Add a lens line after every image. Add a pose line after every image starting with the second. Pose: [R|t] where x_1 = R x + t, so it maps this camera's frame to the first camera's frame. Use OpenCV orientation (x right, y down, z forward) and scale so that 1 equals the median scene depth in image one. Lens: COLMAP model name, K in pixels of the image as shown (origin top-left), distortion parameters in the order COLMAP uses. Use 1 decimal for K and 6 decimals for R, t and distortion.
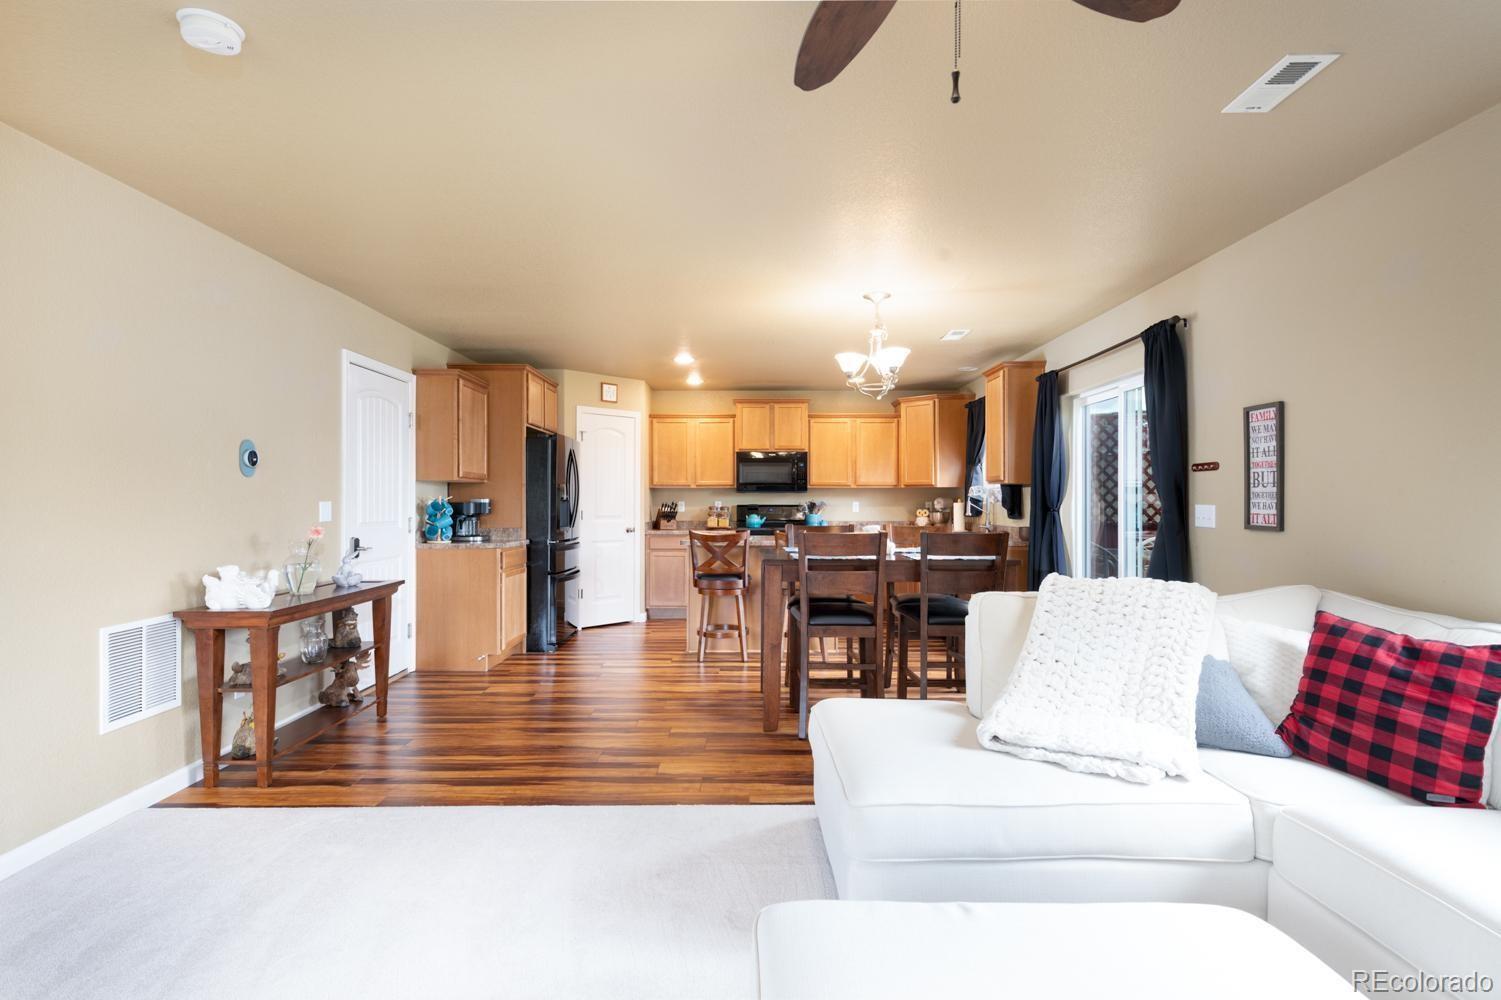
lens RADIAL K [[791.6, 0, 750.5], [0, 791.6, 500.0], [0, 0, 1]] dist [0.000123, 0.000025]
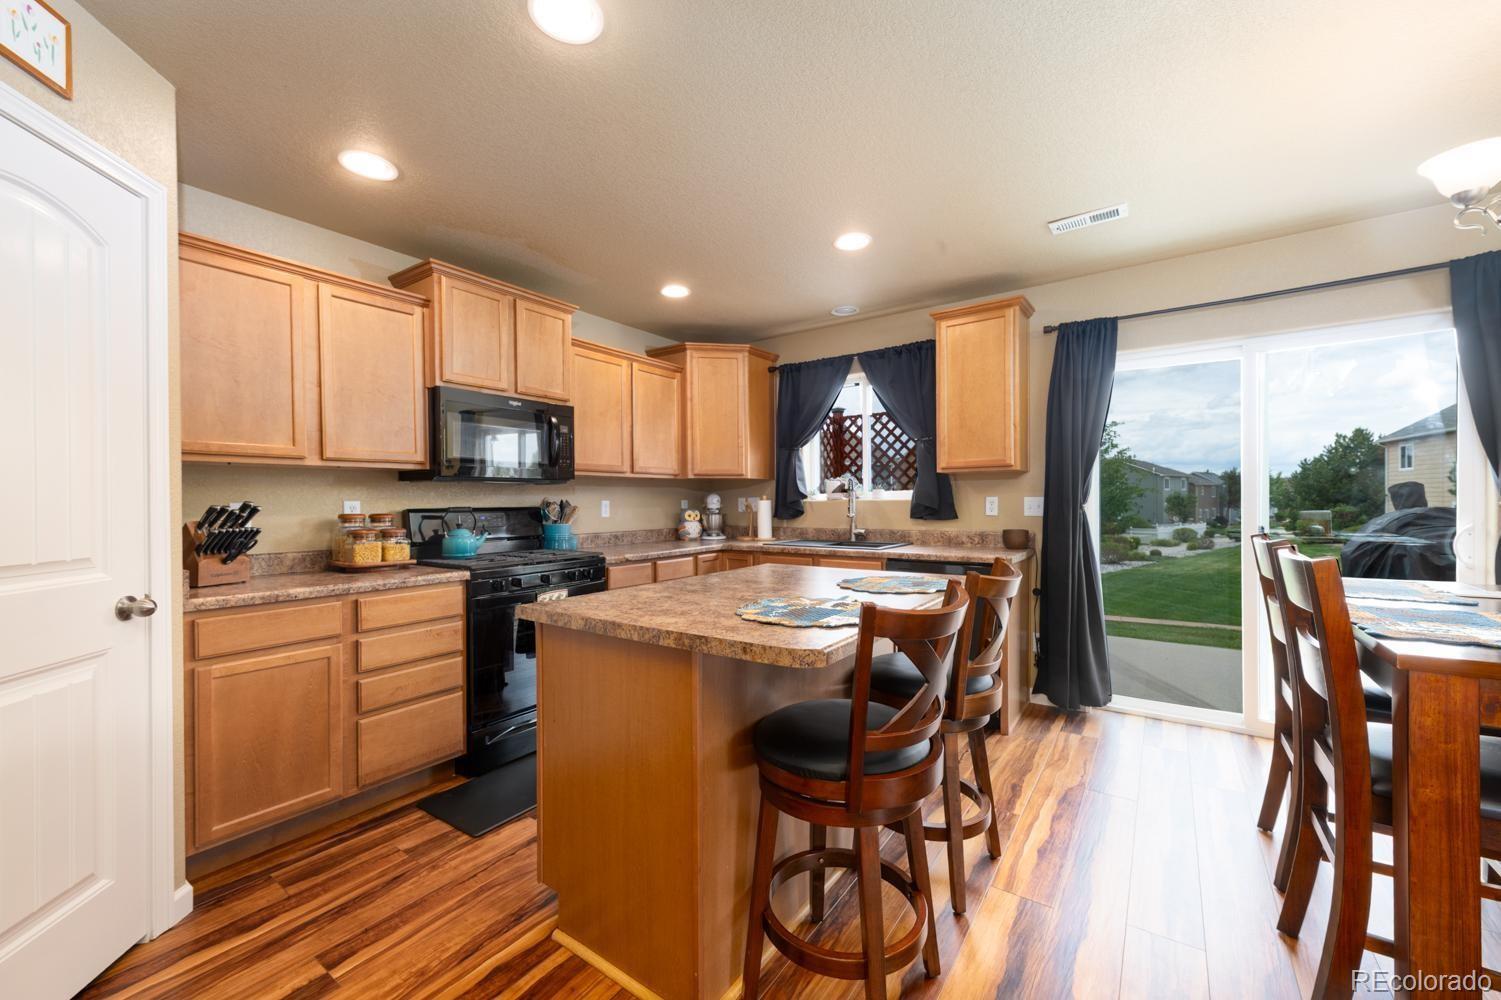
lens RADIAL K [[593.2, 0, 750.5], [0, 593.2, 500.0], [0, 0, 1]] dist [0.000795, 0.000002]
pose [[0.584214, -0.004345, 0.811588, -0.187145], [0.008207, 0.999966, -0.000553, 0.003234], [-0.811559, 0.006984, 0.584229, 0.692341]]
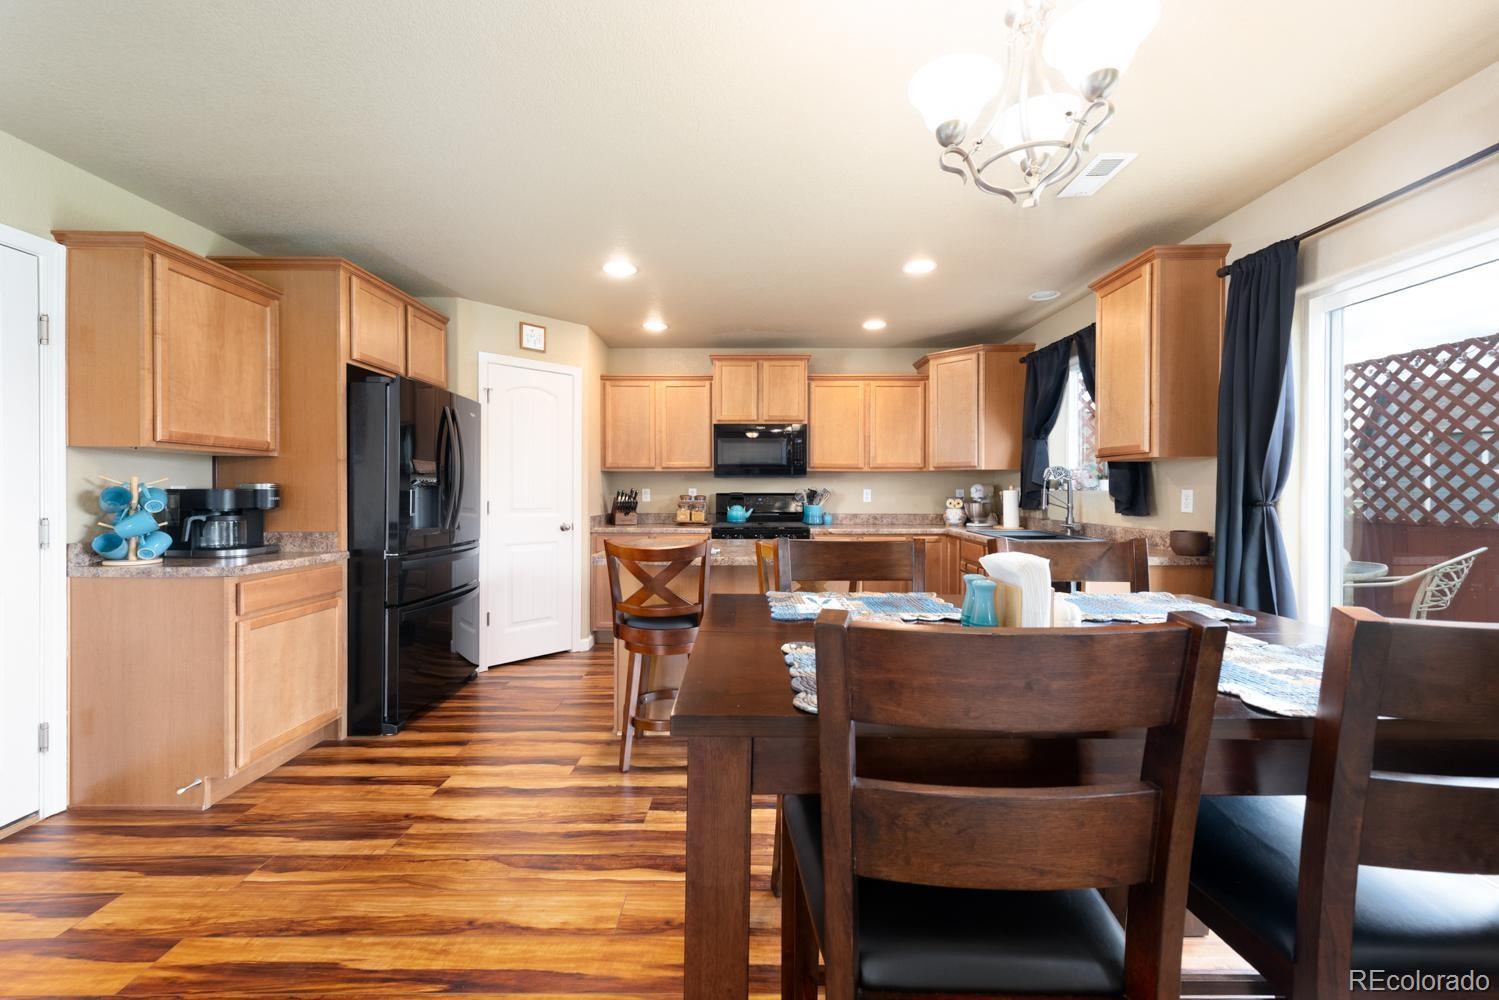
lens RADIAL K [[592.4, 0, 749.5], [0, 592.4, 500.0], [0, 0, 1]] dist [0.000795, 0.000002]
pose [[0.999954, 0.001186, -0.009507, 0.022685], [-0.001000, 0.999807, 0.019612, 0.001529], [0.009528, -0.019602, 0.999762, 0.439761]]
